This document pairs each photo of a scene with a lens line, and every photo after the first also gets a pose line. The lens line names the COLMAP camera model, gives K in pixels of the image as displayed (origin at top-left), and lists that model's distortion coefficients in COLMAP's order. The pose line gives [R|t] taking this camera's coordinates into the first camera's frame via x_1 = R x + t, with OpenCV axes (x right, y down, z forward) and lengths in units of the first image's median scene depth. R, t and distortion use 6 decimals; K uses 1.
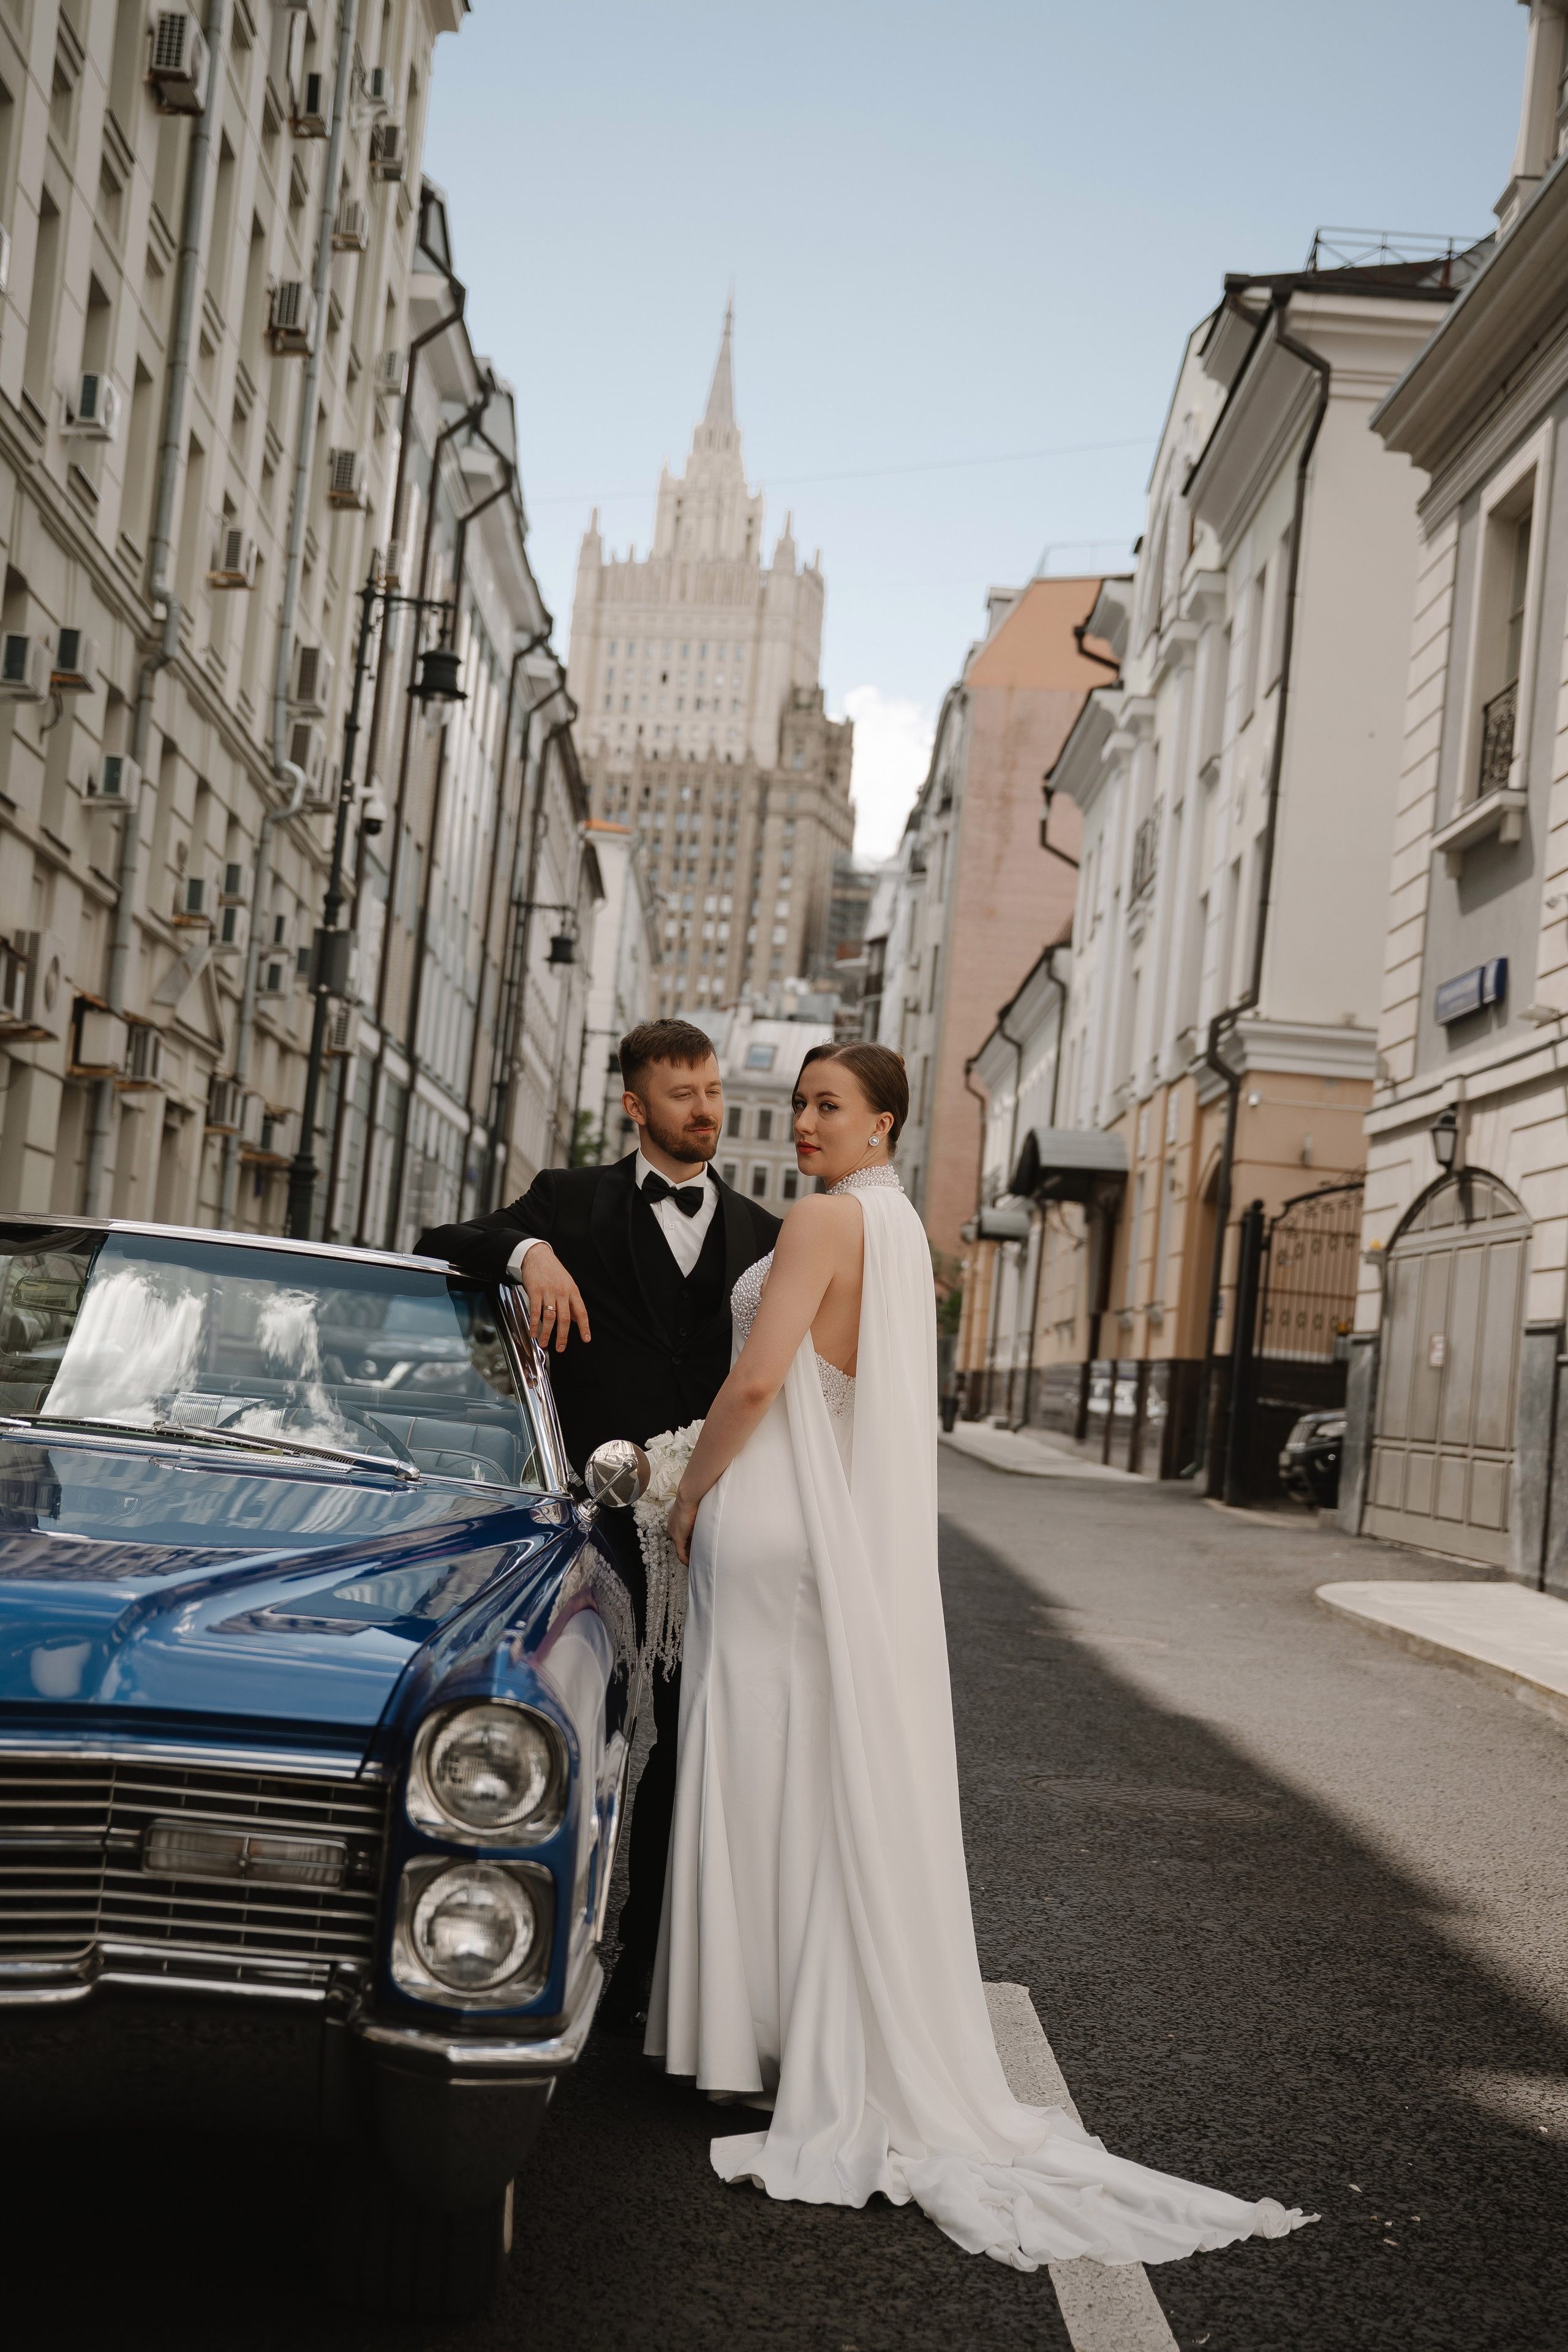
lens RADIAL K [[3230.4, 0, 784.0], [0, 3230.4, 1176.0], [0, 0, 1]] dist [0.006488, 0.047229]
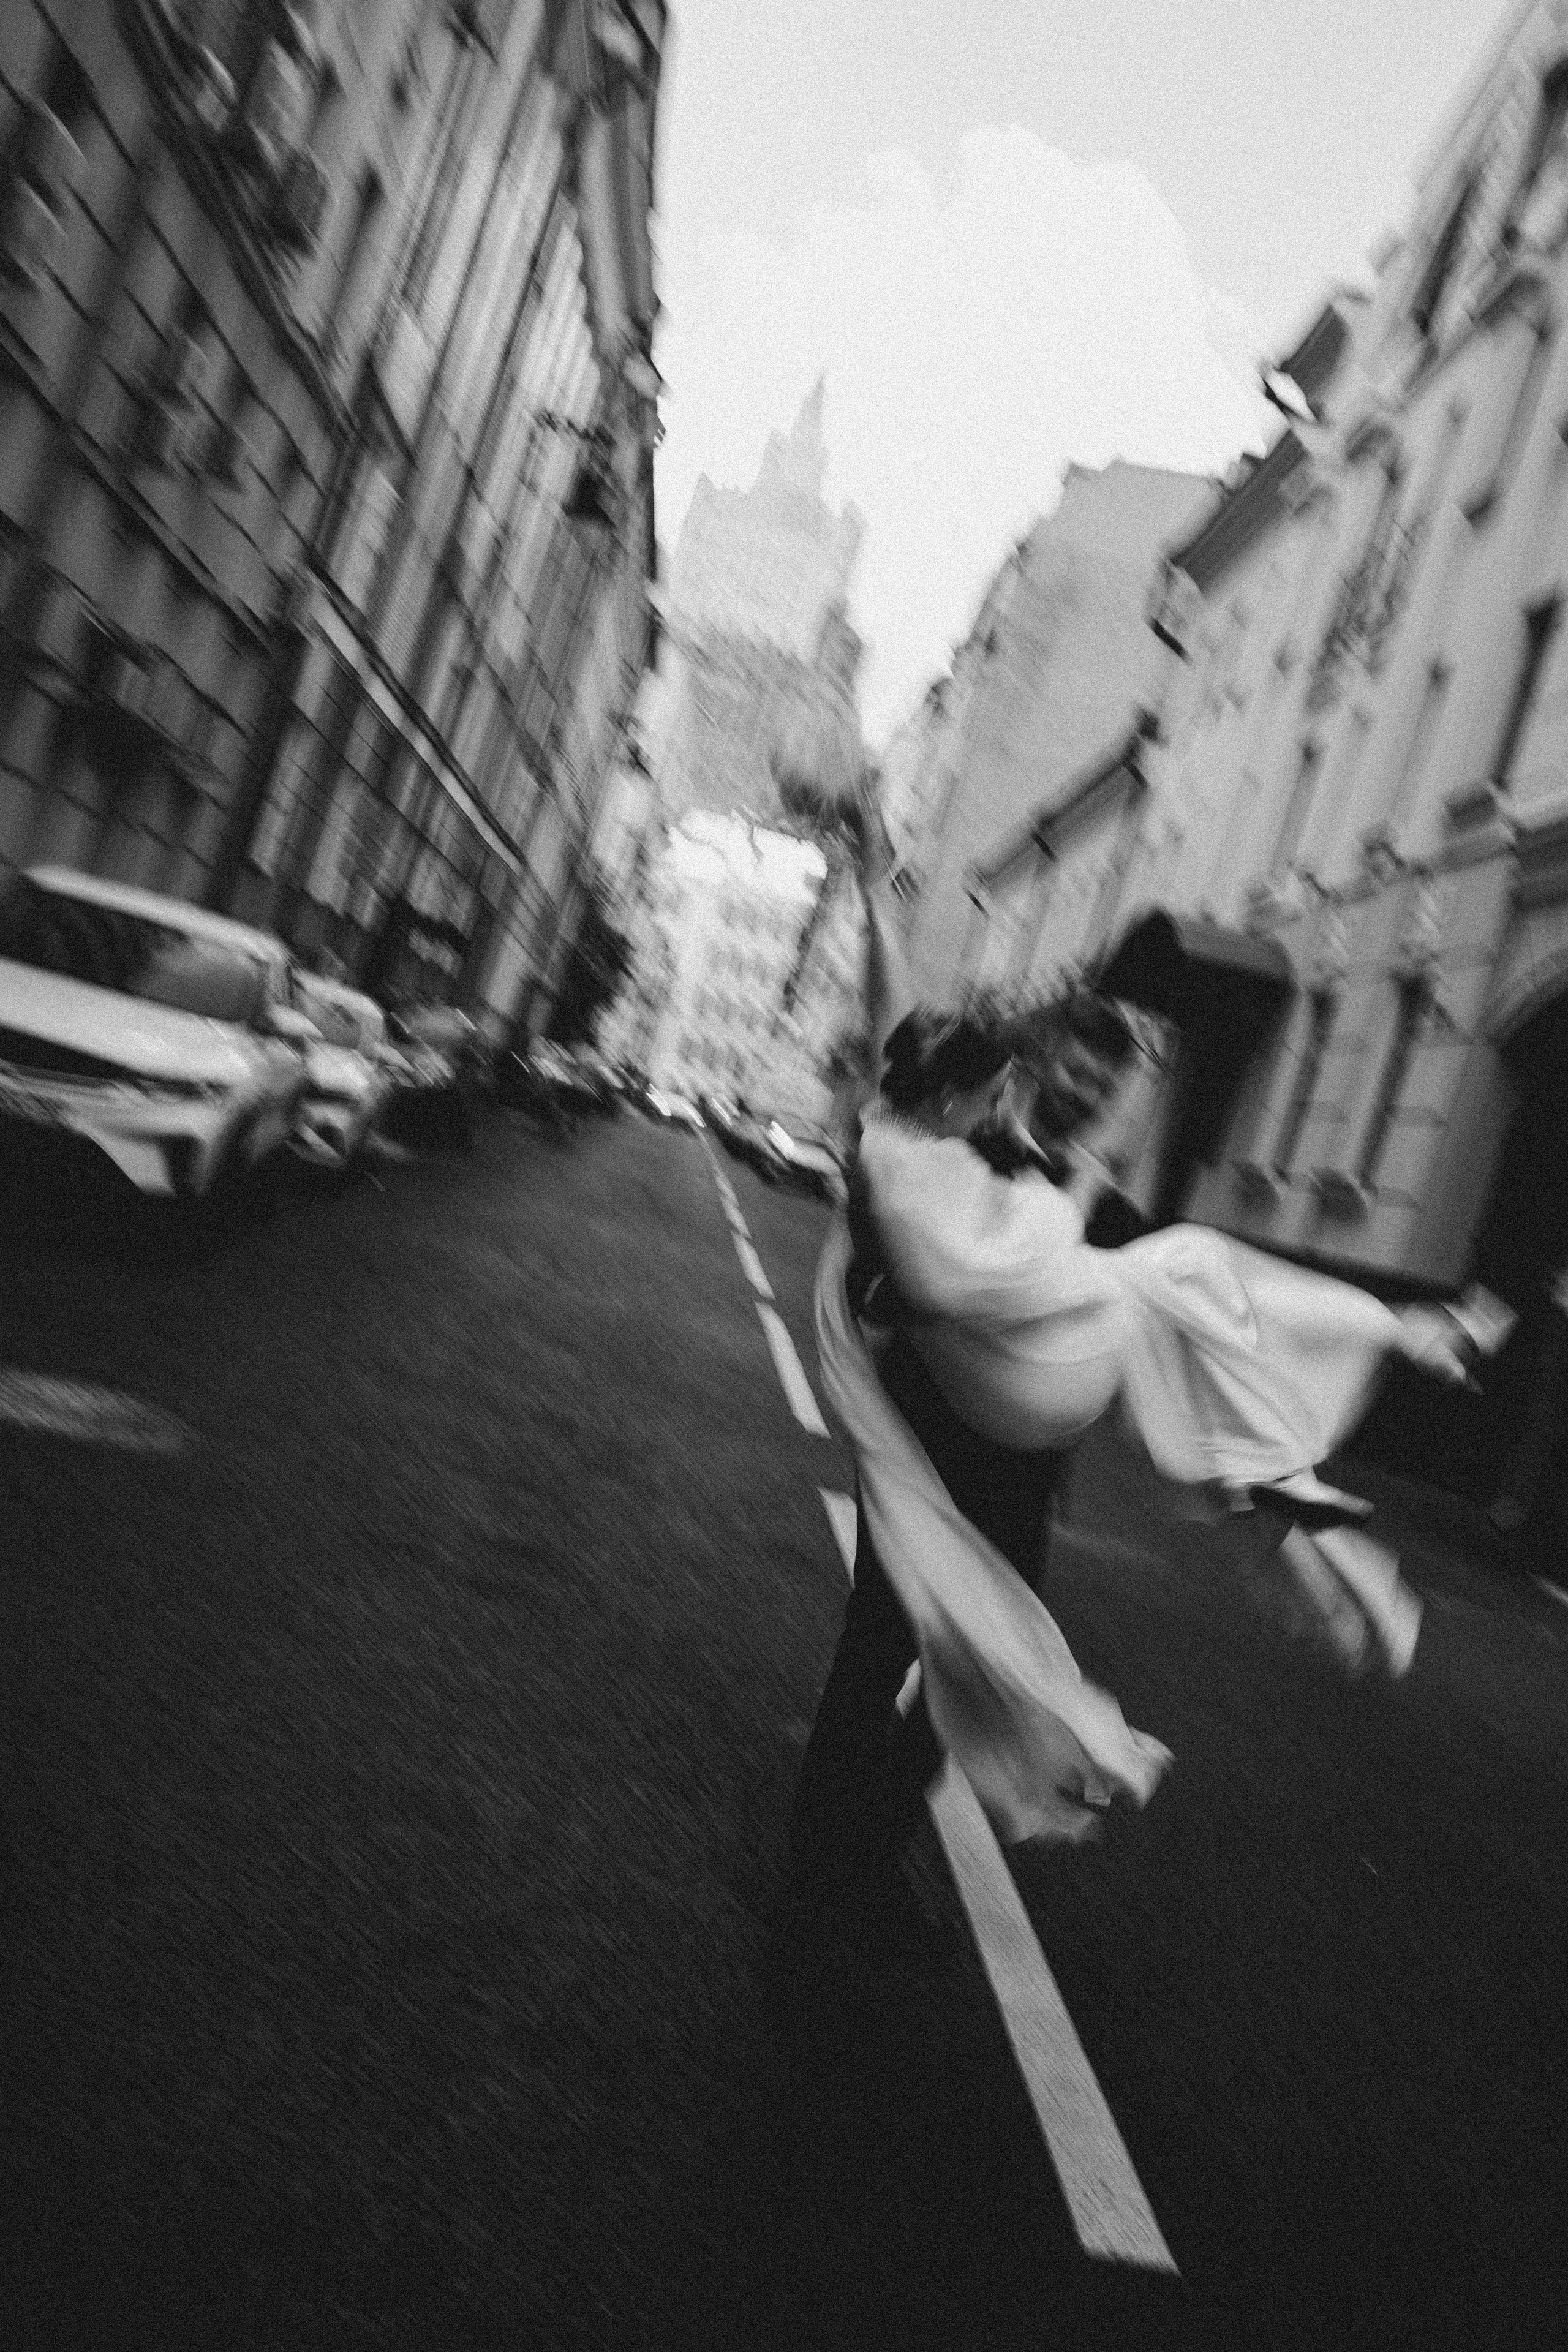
lens RADIAL K [[2237.4, 0, 773.7], [0, 2237.4, 1181.8], [0, 0, 1]] dist [0.002243, 0.025514]
pose [[0.979442, 0.199171, 0.032009, -0.017749], [-0.201240, 0.975718, 0.086468, 0.023562], [-0.014010, -0.091132, 0.995740, 0.537048]]
